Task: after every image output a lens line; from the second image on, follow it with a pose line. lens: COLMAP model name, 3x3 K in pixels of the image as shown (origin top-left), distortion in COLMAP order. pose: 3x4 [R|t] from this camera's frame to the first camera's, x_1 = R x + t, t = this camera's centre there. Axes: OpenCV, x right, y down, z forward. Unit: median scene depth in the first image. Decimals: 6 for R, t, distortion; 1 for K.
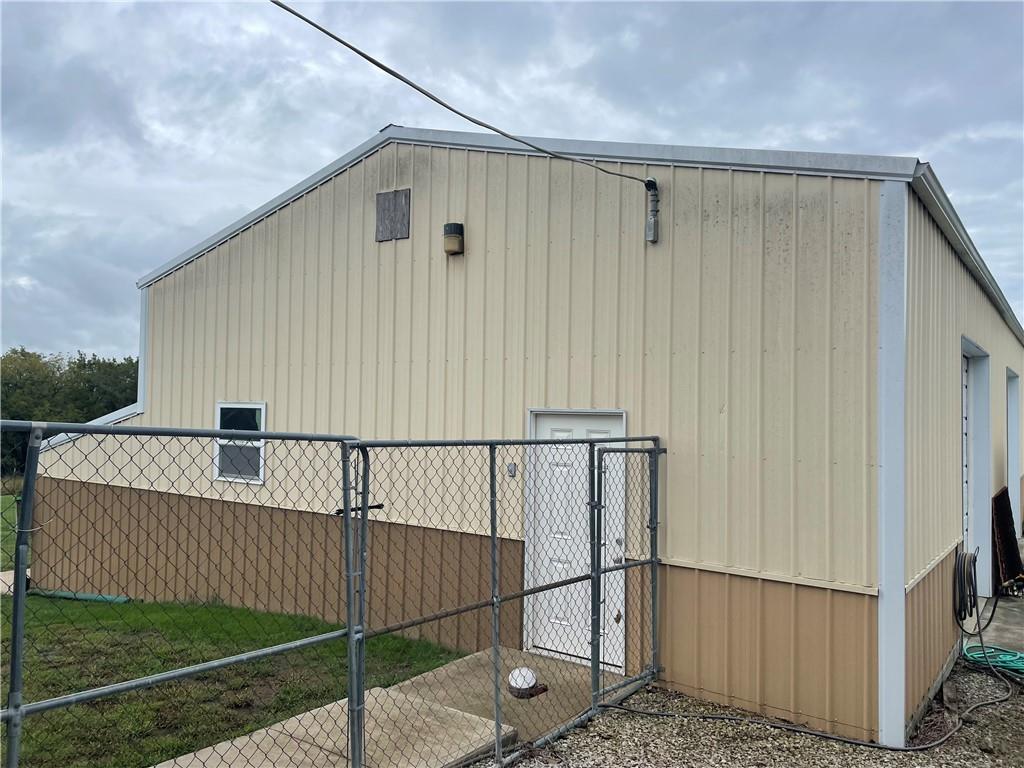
lens RADIAL K [[774.1, 0, 512.0], [0, 774.1, 384.0], [0, 0, 1]] dist [0.109855, -0.146650]
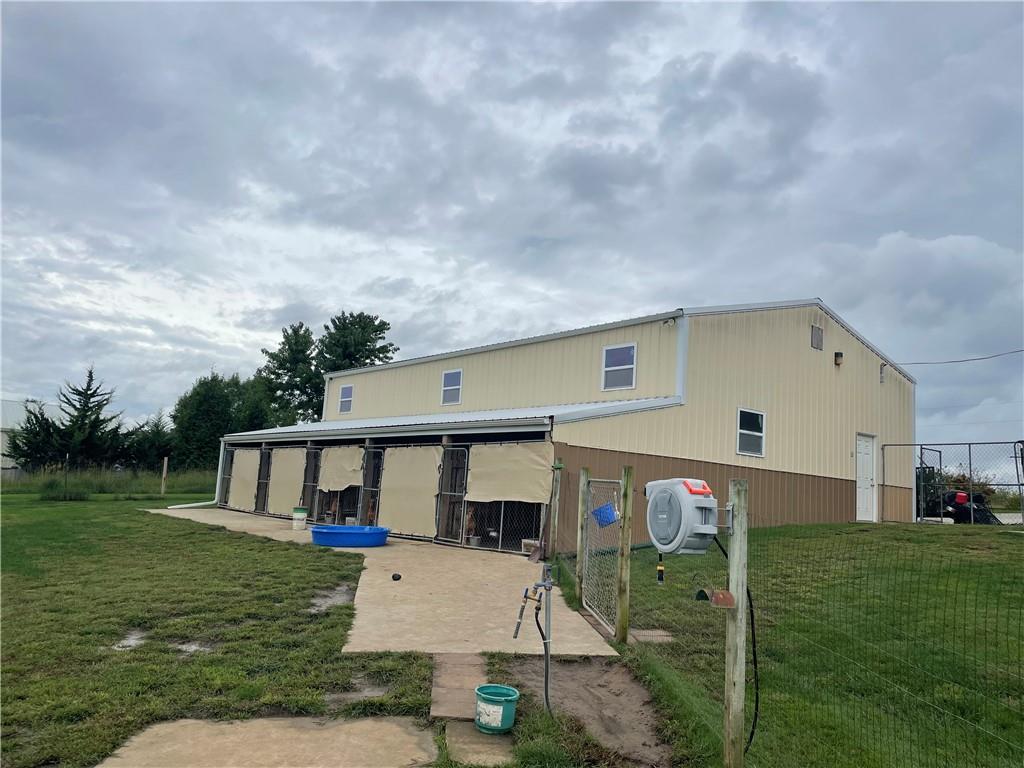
lens RADIAL K [[774.1, 0, 512.0], [0, 774.1, 384.0], [0, 0, 1]] dist [0.109855, -0.146650]
pose [[0.275723, 0.136692, 0.951468, -2.475871], [-0.090641, 0.989124, -0.115835, 0.248787], [-0.956954, -0.054304, 0.285114, 1.176817]]
